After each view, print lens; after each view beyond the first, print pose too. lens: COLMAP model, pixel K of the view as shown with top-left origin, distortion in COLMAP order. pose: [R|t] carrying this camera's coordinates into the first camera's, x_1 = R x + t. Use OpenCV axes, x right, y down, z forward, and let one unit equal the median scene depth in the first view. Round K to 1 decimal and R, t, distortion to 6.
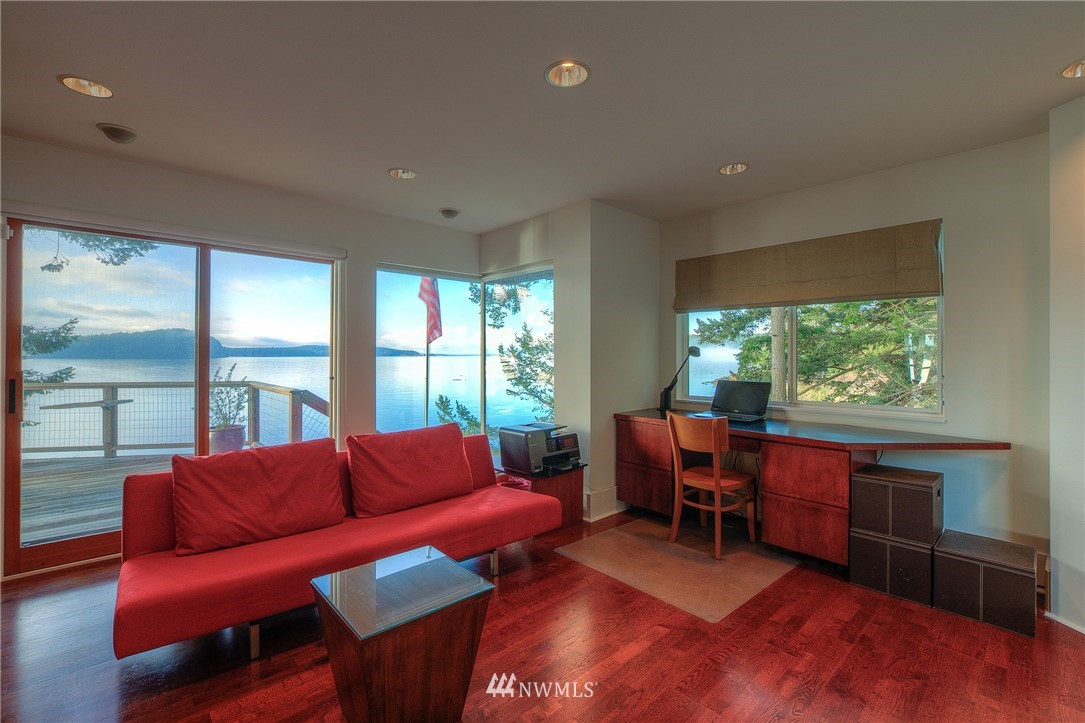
lens RADIAL K [[481.4, 0, 543.1], [0, 481.4, 353.3], [0, 0, 1]] dist [-0.003479, -0.000627]
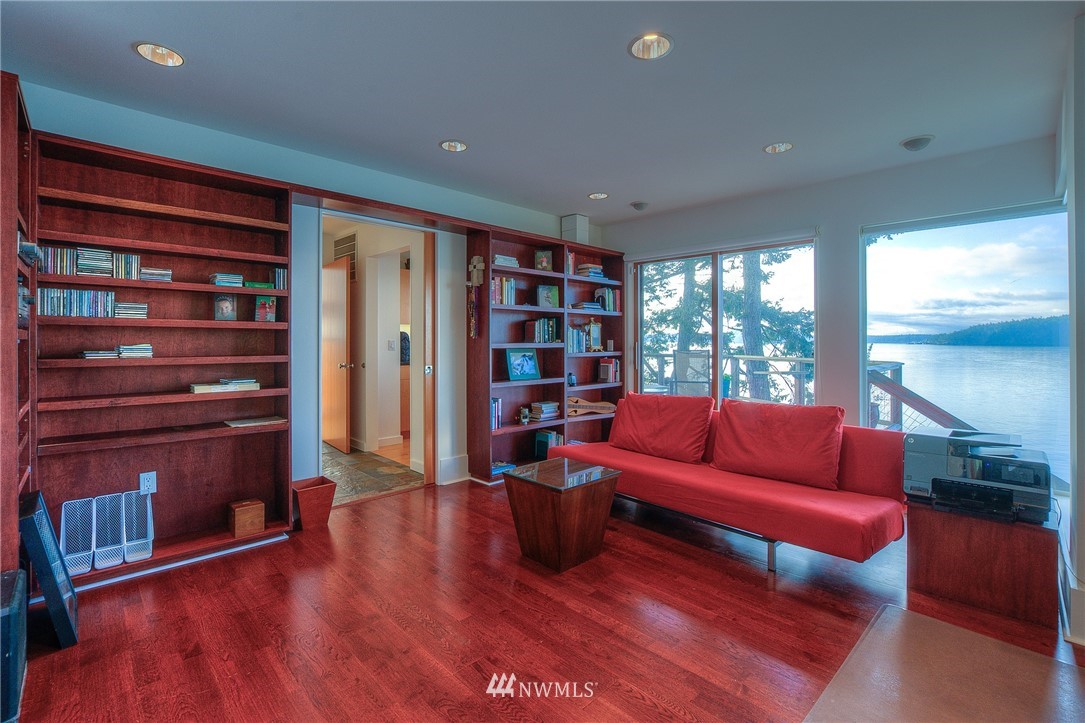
lens RADIAL K [[486.8, 0, 544.5], [0, 486.8, 341.2], [0, 0, 1]] dist [-0.014611, -0.000020]
pose [[0.029542, -0.002807, -0.999560, 0.738788], [0.002121, 0.999994, -0.002745, 0.032885], [0.999561, -0.002038, 0.029547, 0.513444]]
